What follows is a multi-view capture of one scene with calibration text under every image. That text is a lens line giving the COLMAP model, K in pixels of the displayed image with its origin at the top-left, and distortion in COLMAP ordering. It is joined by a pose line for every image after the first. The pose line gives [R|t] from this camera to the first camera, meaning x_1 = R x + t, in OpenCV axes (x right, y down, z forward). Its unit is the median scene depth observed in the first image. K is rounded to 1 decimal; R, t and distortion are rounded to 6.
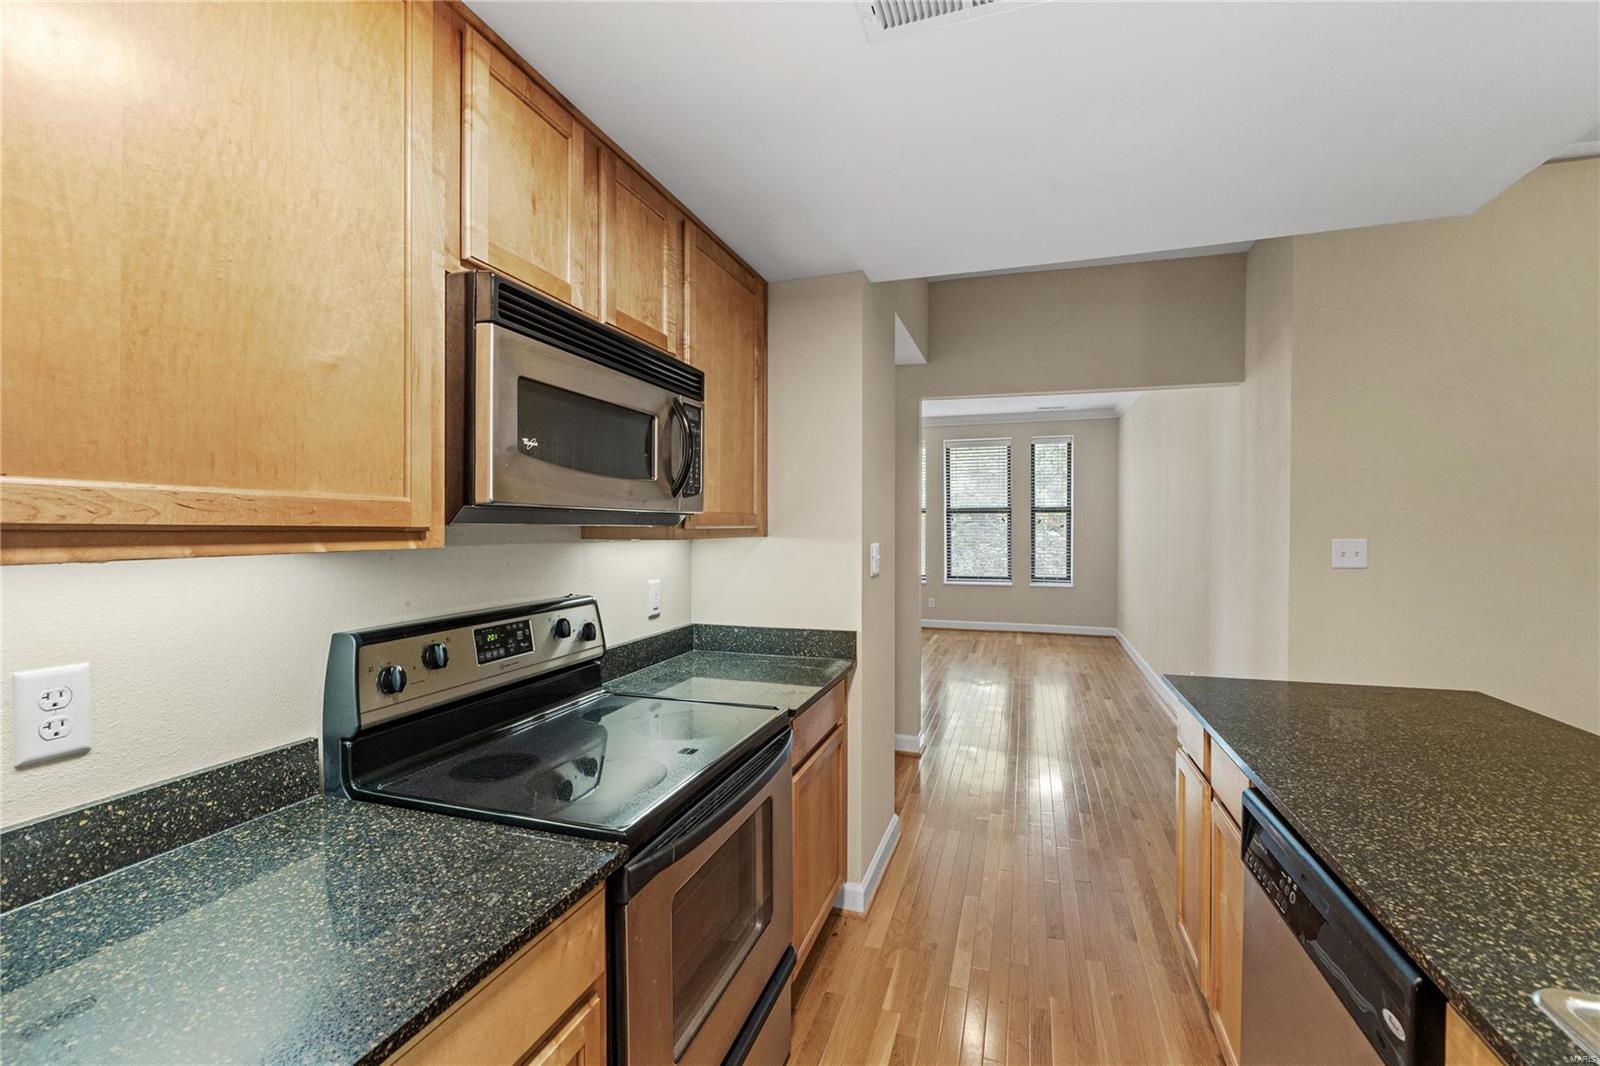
lens RADIAL K [[678.6, 0, 789.4], [0, 678.6, 538.8], [0, 0, 1]] dist [0.001294, -0.000053]
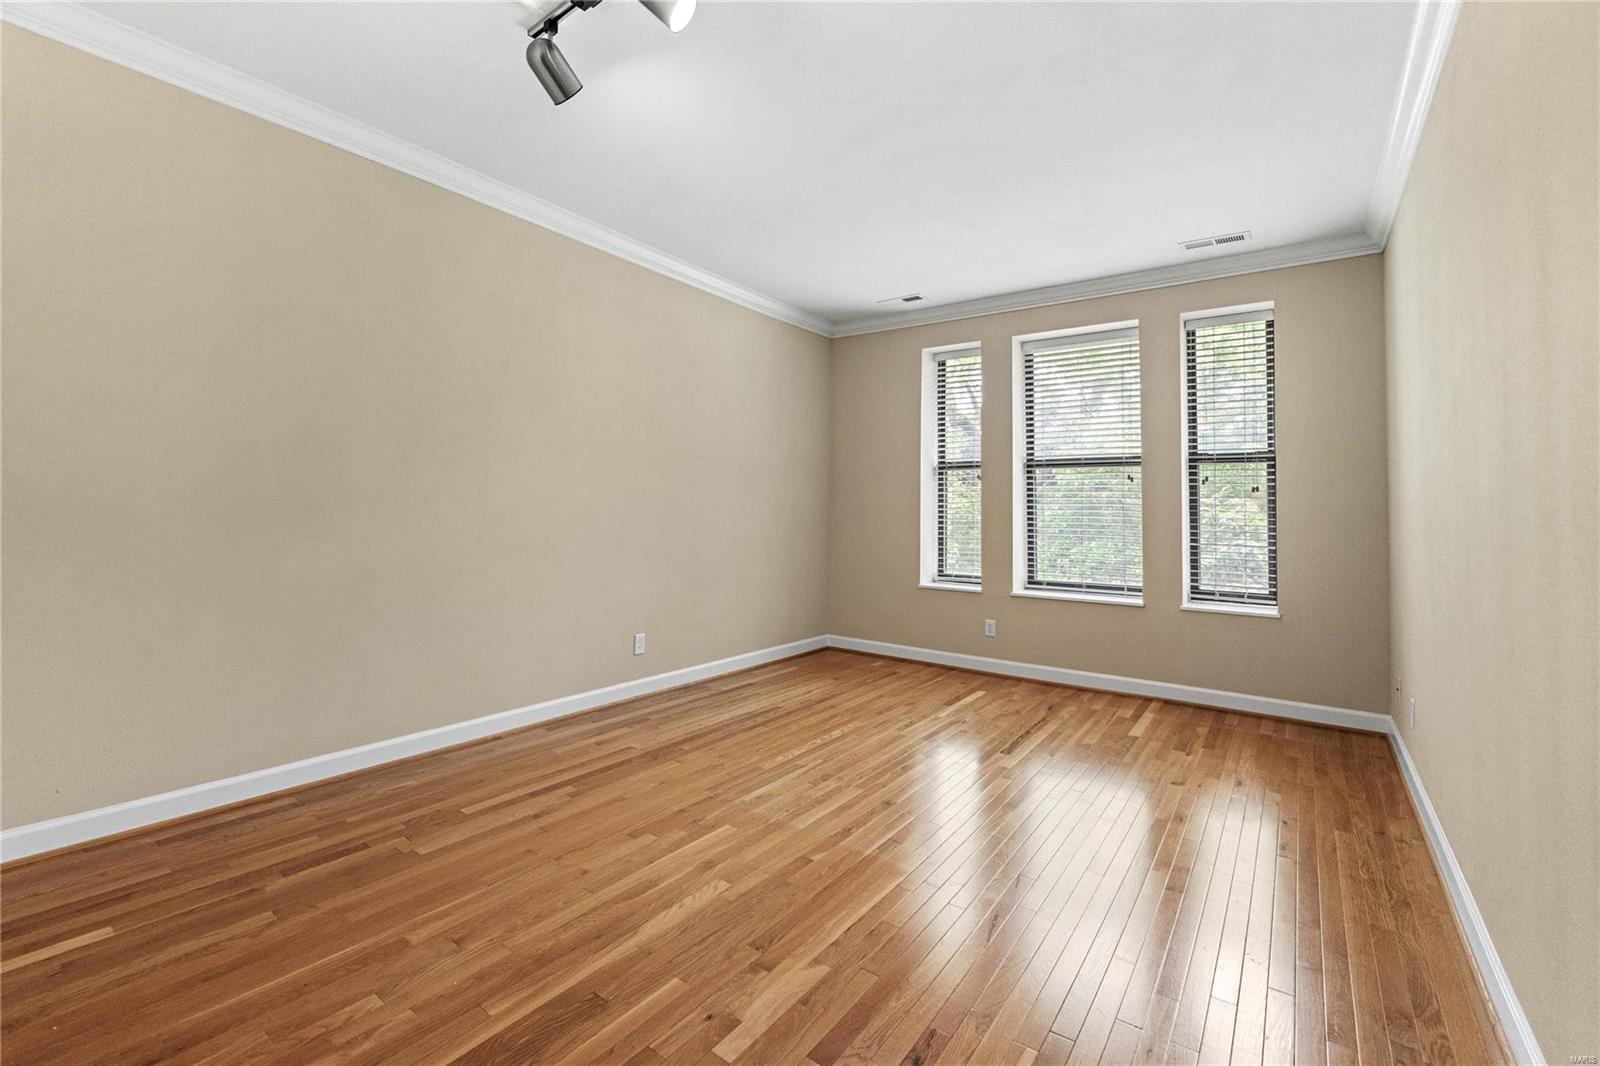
lens RADIAL K [[678.6, 0, 812.6], [0, 678.6, 492.4], [0, 0, 1]] dist [0.001294, -0.000053]
pose [[0.957437, -0.001292, -0.288638, 0.231339], [-0.010605, 0.999157, -0.039651, 0.006411], [0.288446, 0.041025, 0.956617, 0.427317]]
